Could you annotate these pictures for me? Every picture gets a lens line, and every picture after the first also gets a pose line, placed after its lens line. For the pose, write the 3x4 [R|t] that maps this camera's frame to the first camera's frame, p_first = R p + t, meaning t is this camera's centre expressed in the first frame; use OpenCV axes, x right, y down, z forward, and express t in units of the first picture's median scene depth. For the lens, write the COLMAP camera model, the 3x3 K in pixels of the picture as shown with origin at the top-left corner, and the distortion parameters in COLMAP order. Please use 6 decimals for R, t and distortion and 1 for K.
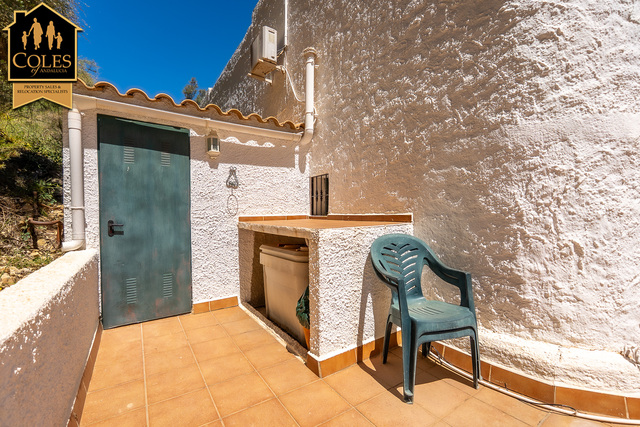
lens RADIAL K [[277.5, 0, 320.0], [0, 277.5, 216.2], [0, 0, 1]] dist [-0.001181, -0.000044]
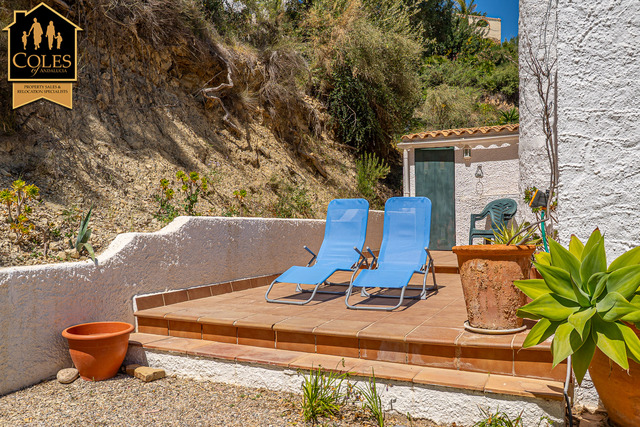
lens RADIAL K [[556.7, 0, 320.2], [0, 556.7, 214.9], [0, 0, 1]] dist [0.006451, -0.015594]
pose [[0.467299, -0.007787, -0.884065, 2.255853], [-0.008325, 0.999878, -0.013208, 0.176010], [0.884060, 0.013532, 0.467177, -1.402152]]
